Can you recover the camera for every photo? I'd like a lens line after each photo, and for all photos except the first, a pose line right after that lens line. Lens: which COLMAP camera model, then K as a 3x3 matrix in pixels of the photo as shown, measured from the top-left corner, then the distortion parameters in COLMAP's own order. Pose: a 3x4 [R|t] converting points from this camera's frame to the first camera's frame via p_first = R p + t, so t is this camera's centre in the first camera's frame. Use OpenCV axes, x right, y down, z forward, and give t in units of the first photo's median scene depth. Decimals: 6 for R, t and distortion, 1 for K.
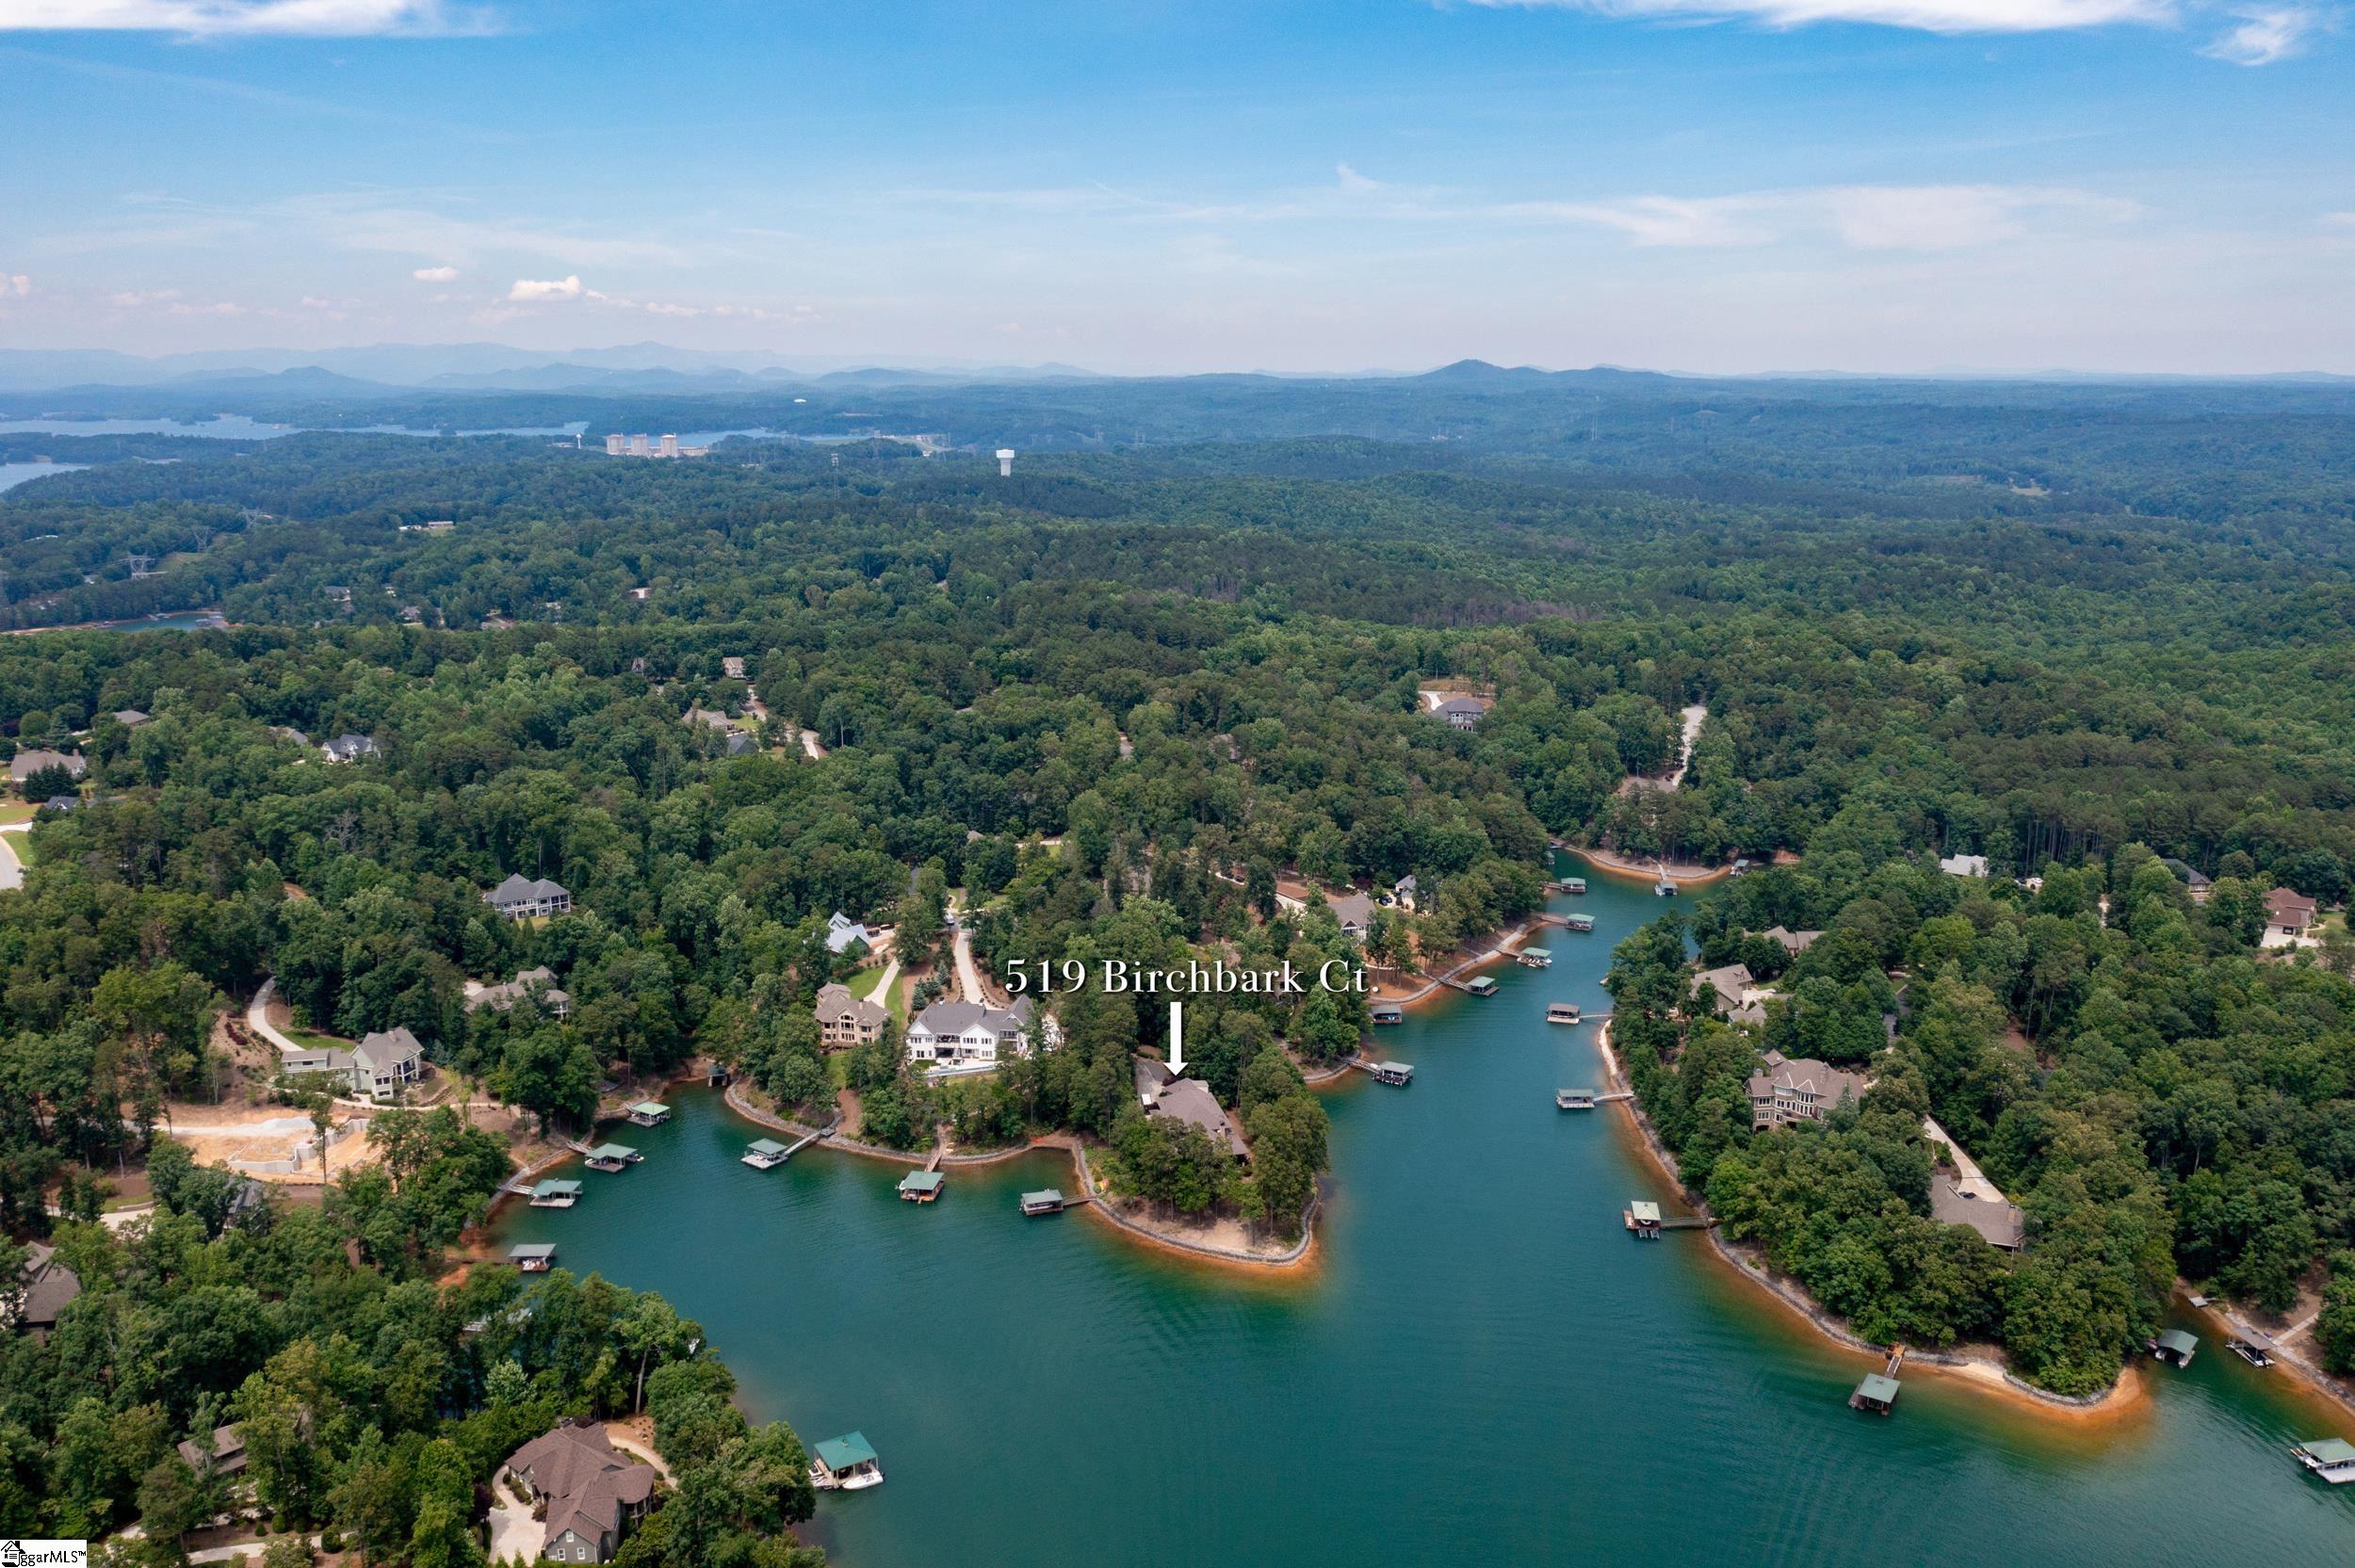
lens RADIAL K [[1909.5, 0, 1162.9], [0, 1909.5, 780.6], [0, 0, 1]] dist [-0.019597, 0.002697]
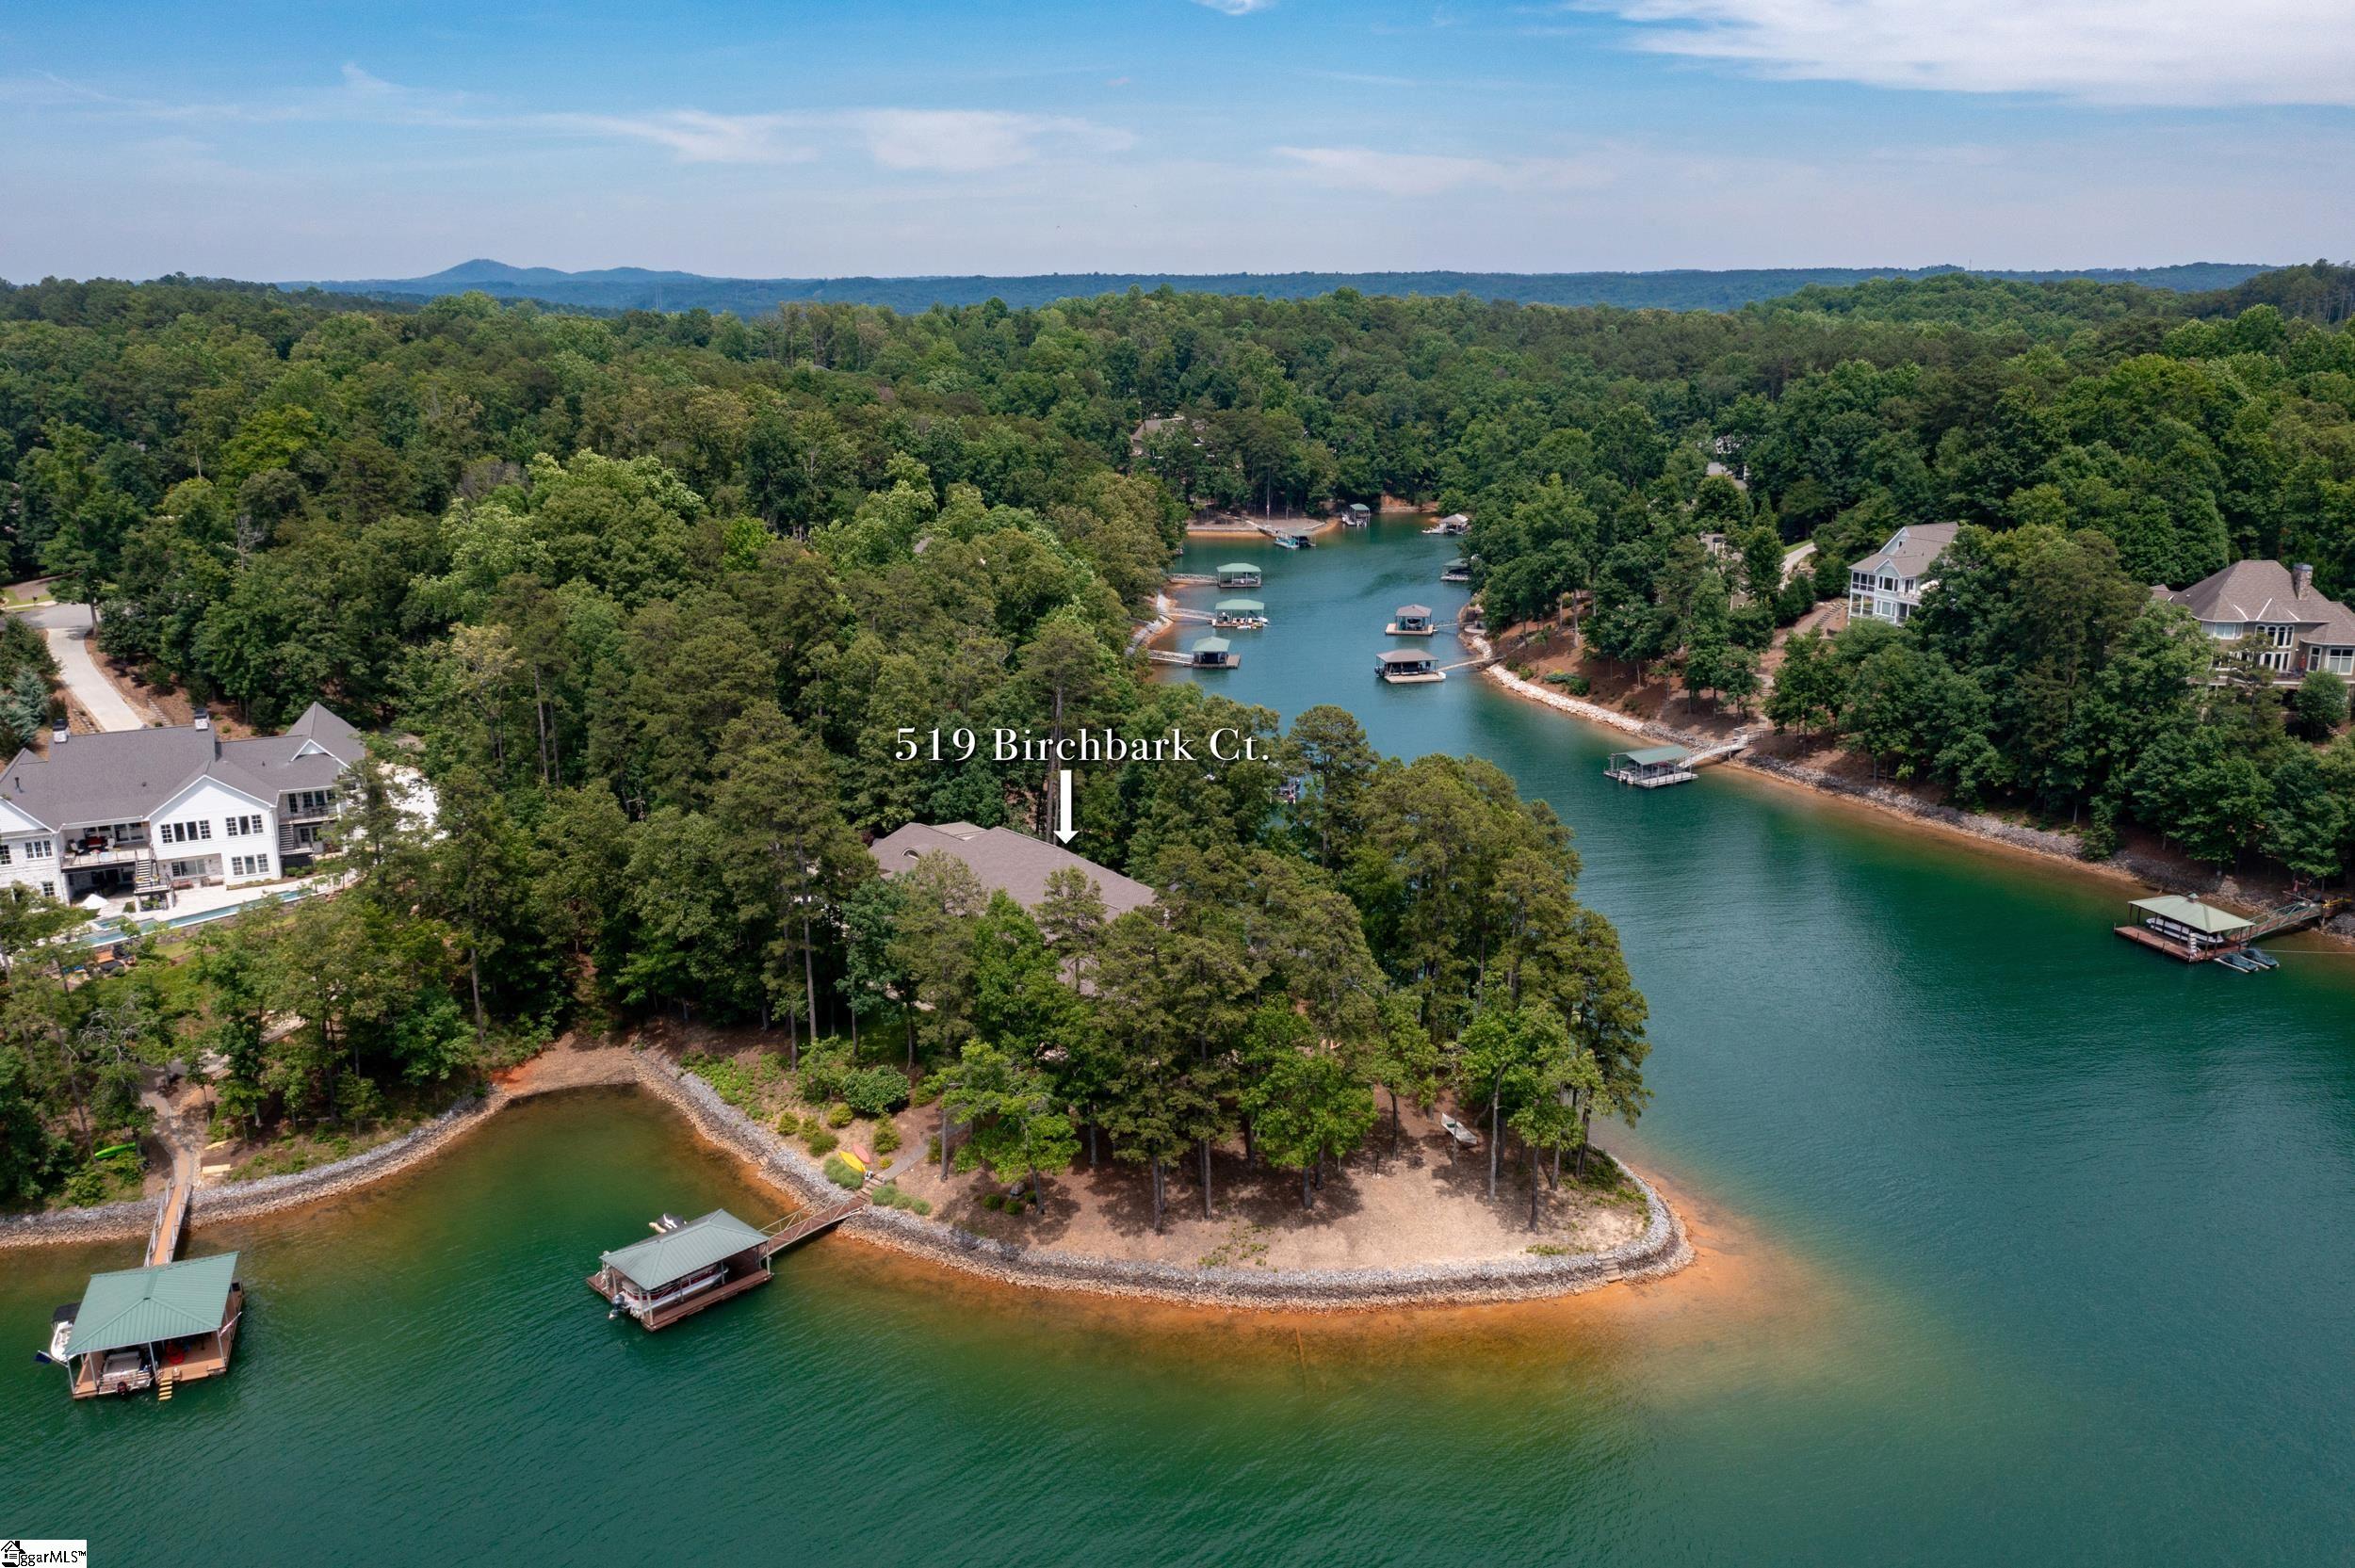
lens RADIAL K [[1909.5, 0, 1196.0], [0, 1909.5, 779.8], [0, 0, 1]] dist [-0.019597, 0.002697]
pose [[0.872262, -0.129955, 0.471457, -0.109998], [0.111335, 0.991500, 0.067317, 0.133906], [-0.476197, -0.006228, 0.879316, 0.684909]]
